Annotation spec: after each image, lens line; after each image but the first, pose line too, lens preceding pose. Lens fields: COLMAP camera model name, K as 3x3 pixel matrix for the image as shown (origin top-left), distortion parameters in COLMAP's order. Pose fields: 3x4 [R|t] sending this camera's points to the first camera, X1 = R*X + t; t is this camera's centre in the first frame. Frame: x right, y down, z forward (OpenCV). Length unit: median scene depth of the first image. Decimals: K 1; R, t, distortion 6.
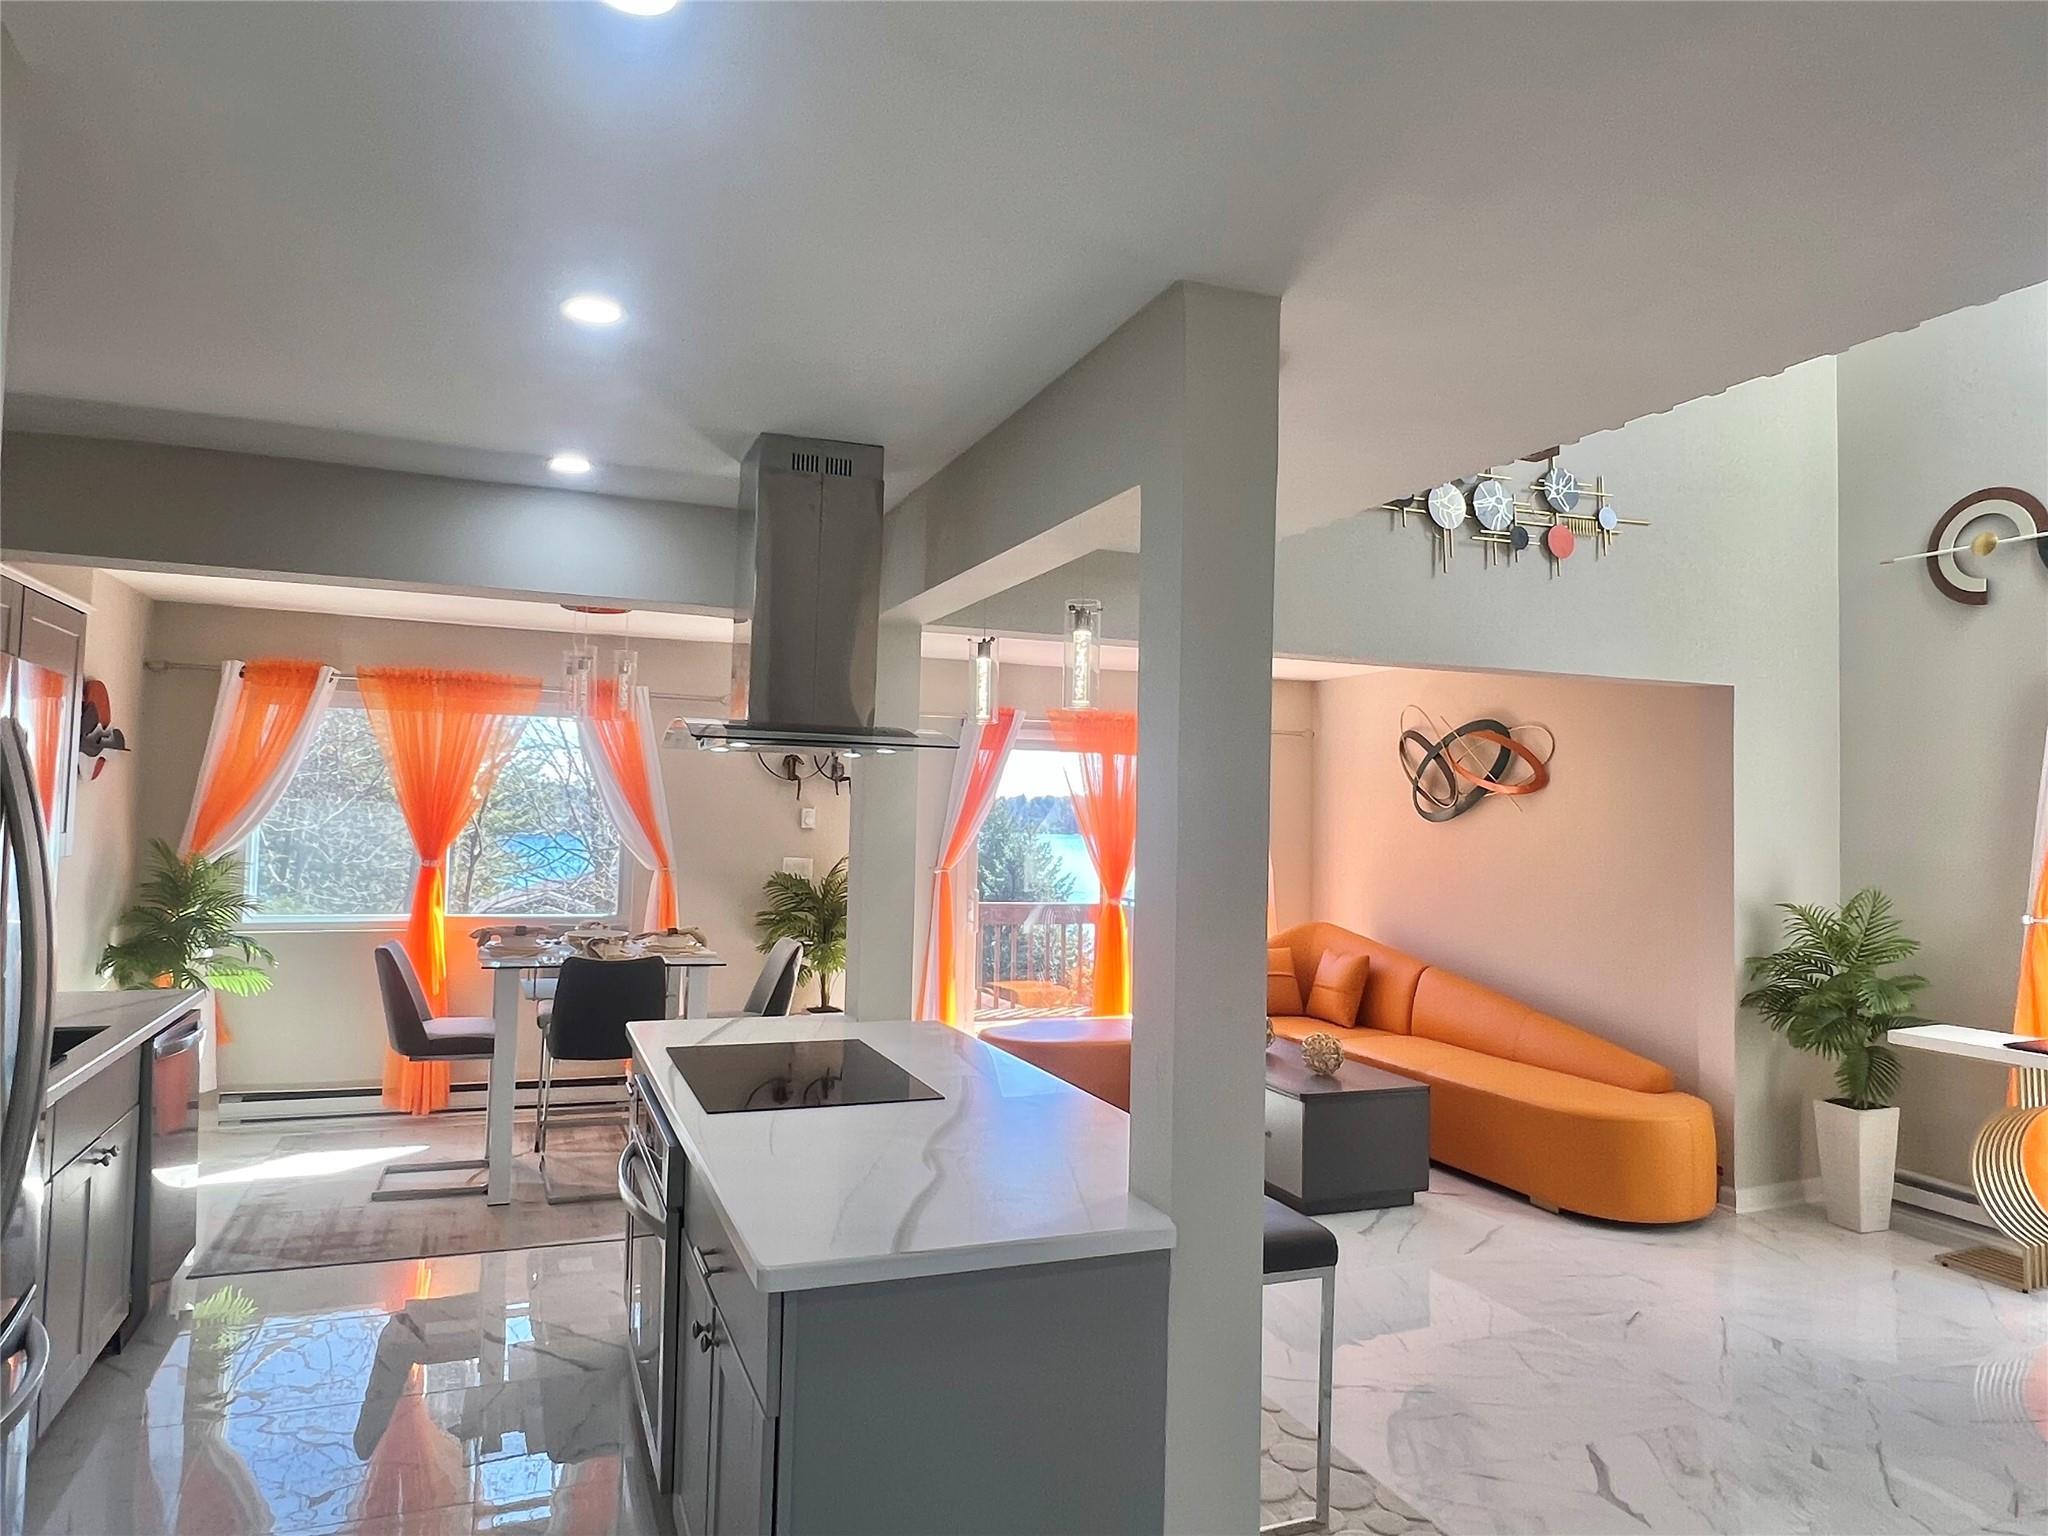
lens RADIAL K [[1277.8, 0, 1024.0], [0, 1277.8, 768.0], [0, 0, 1]] dist [0.006099, -0.002522]
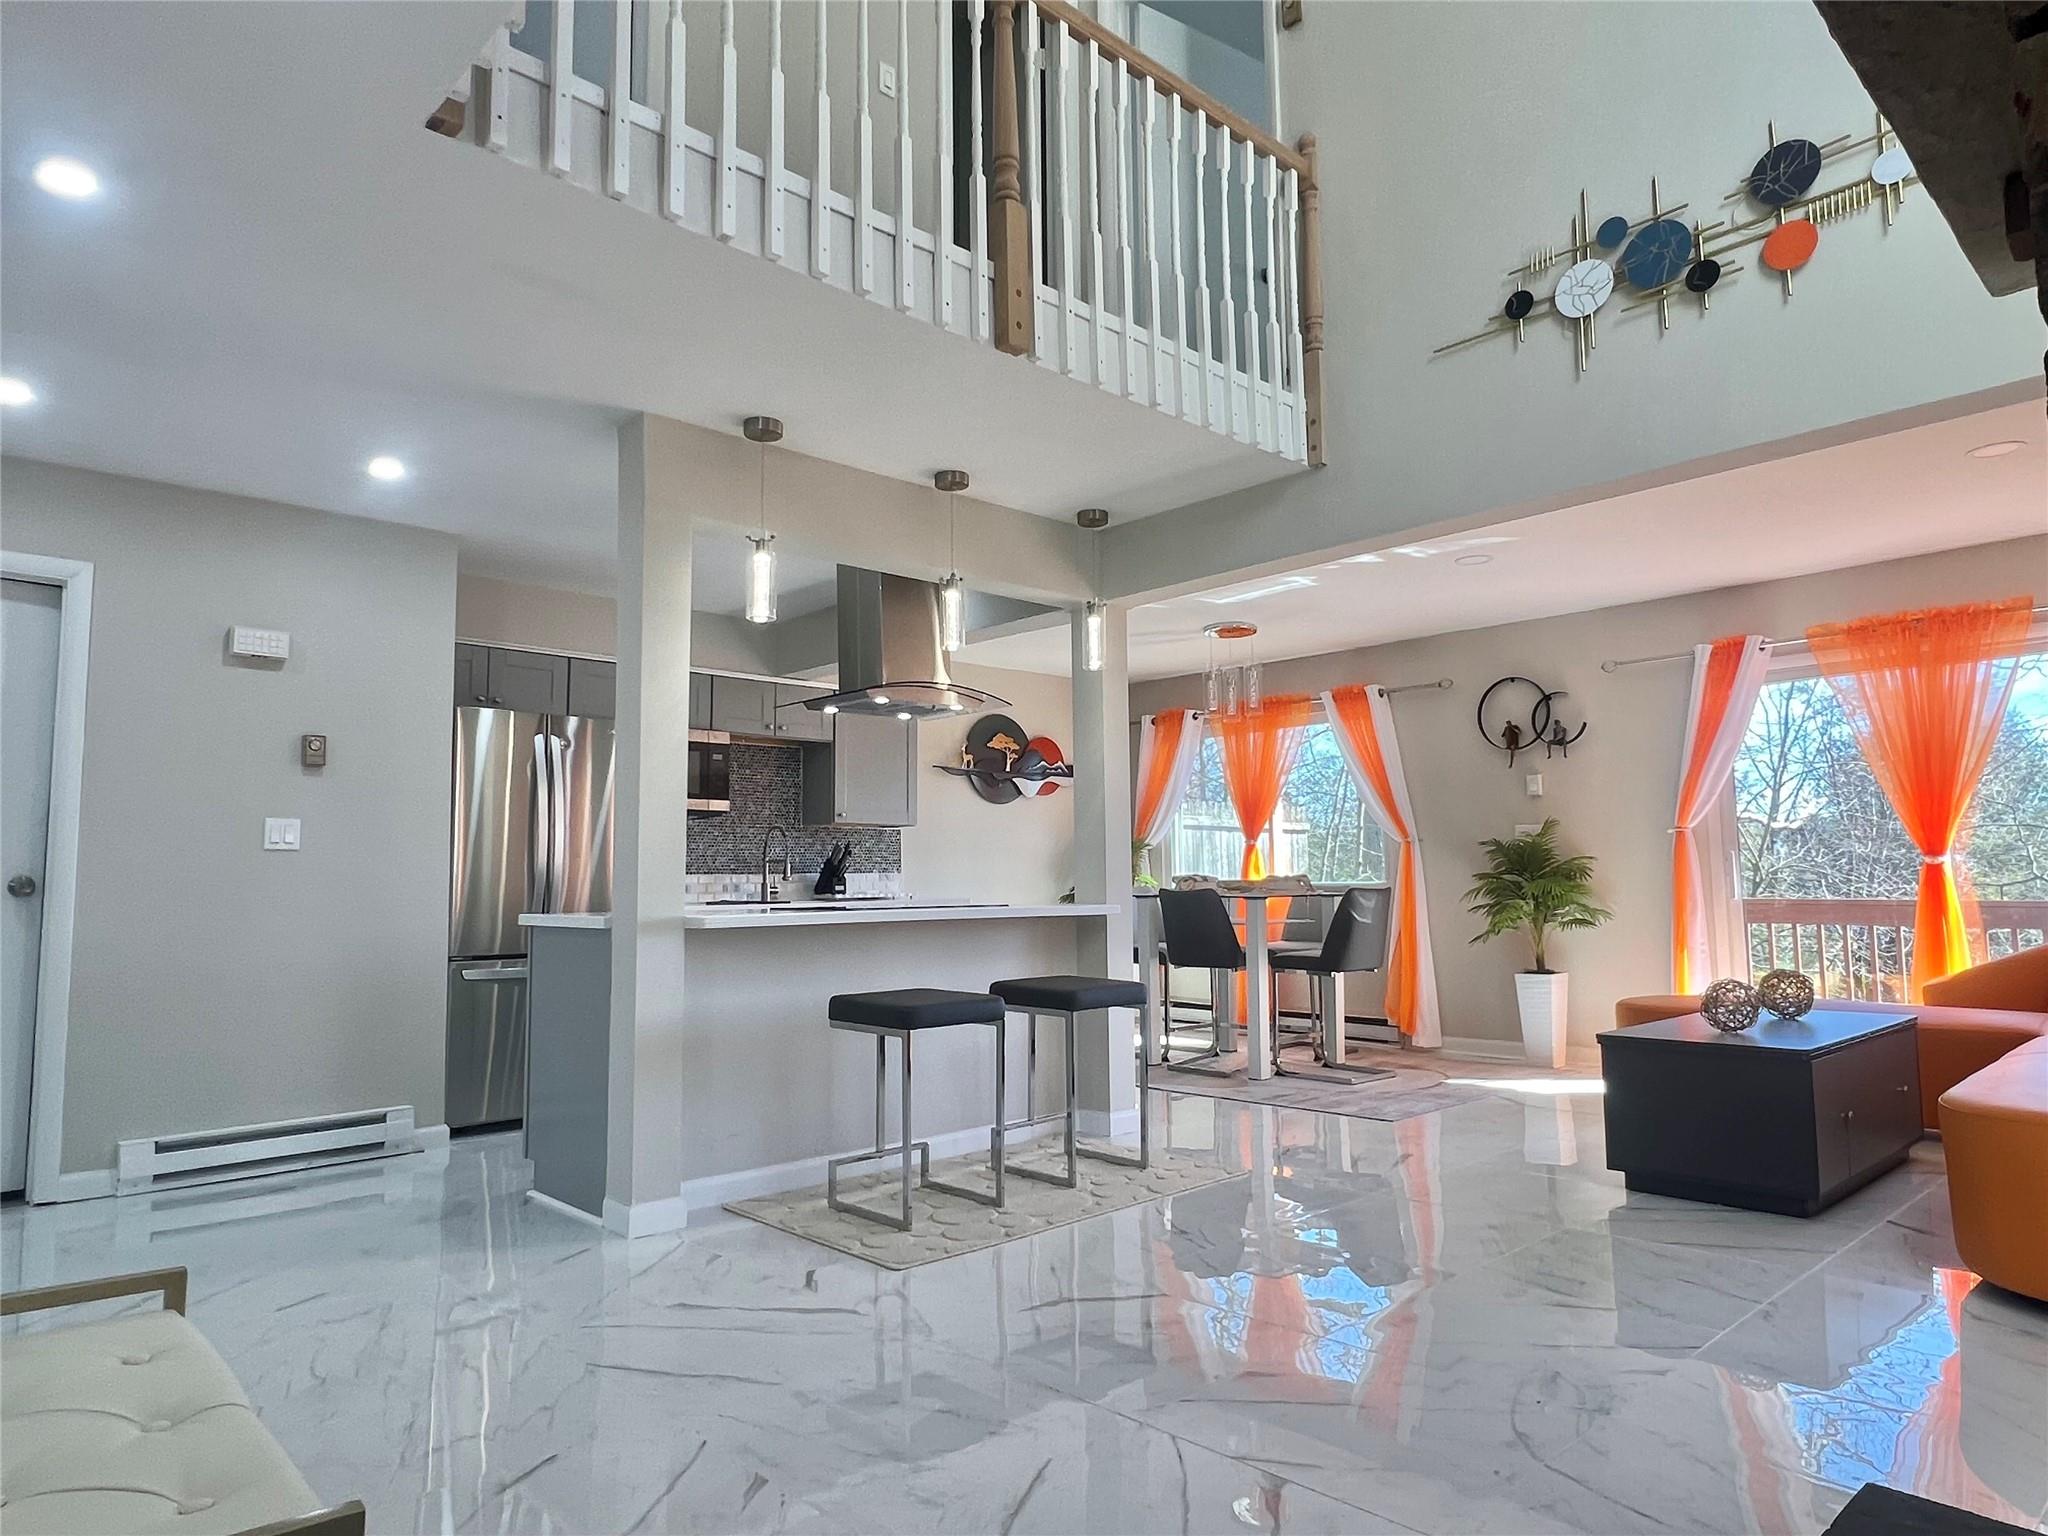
lens RADIAL K [[1277.8, 0, 1024.0], [0, 1277.8, 768.0], [0, 0, 1]] dist [0.006099, -0.002522]
pose [[0.350046, -0.112266, -0.929981, 0.867609], [0.050072, 0.993615, -0.101100, 0.147385], [0.935393, -0.011176, 0.353433, 0.367276]]
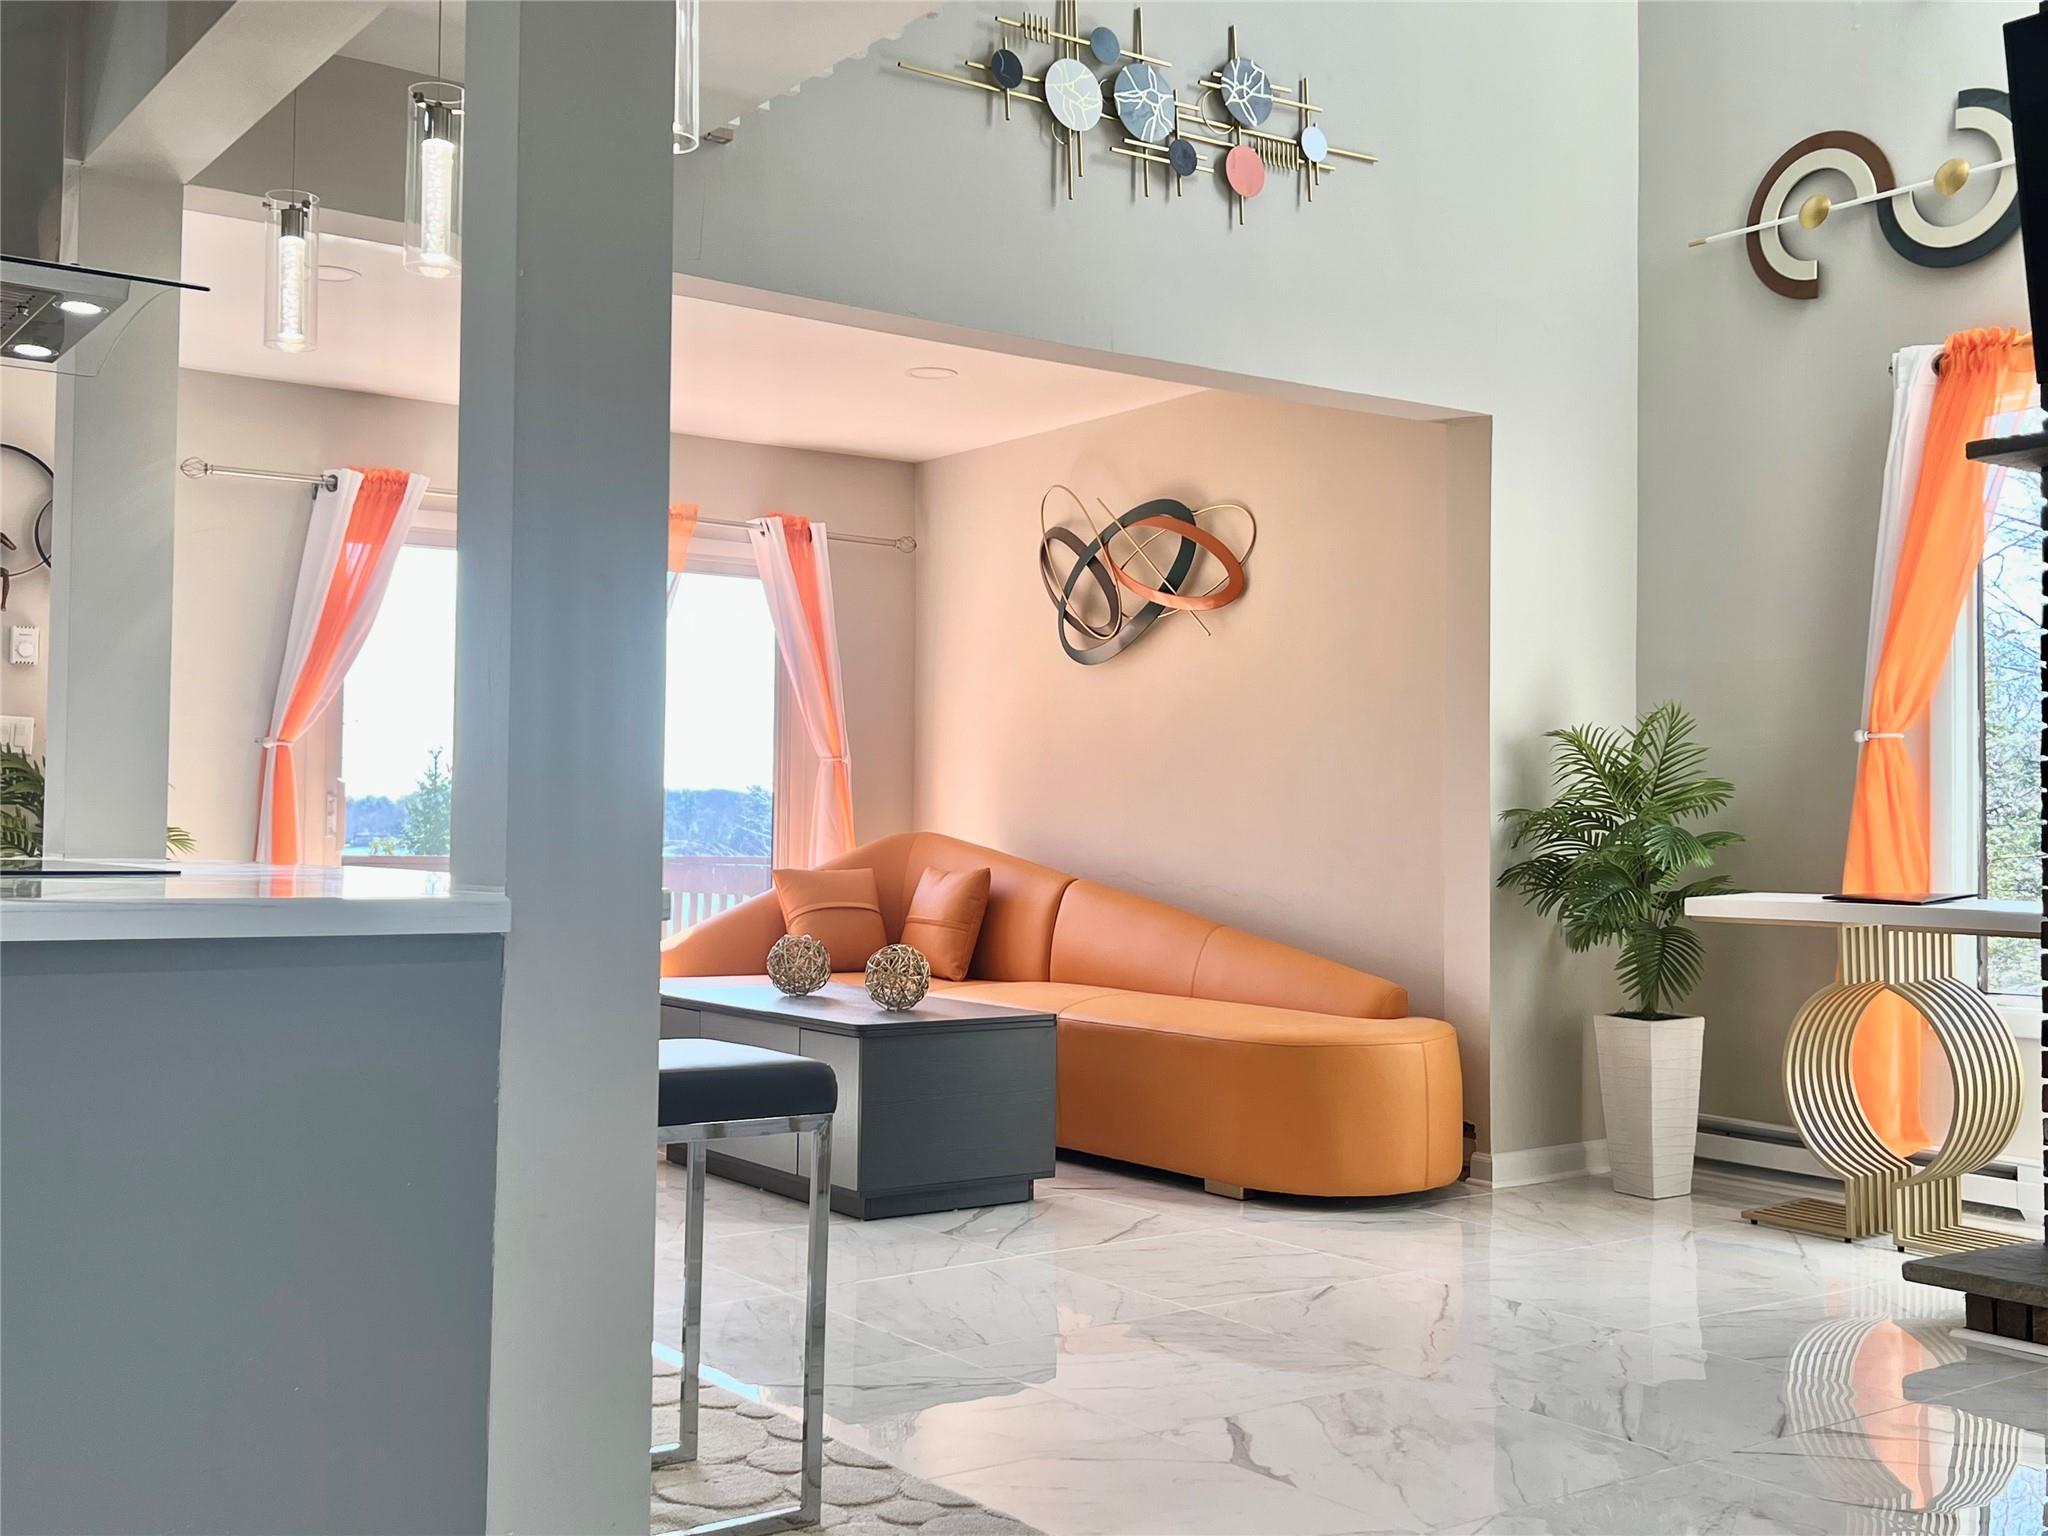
lens RADIAL K [[2093.0, 0, 1024.0], [0, 2093.0, 768.0], [0, 0, 1]] dist [0.172910, -0.442803]
pose [[0.970764, -0.001777, 0.240031, 0.047574], [0.000144, 0.999977, 0.006824, 0.120231], [-0.240037, -0.006590, 0.970741, -0.029772]]
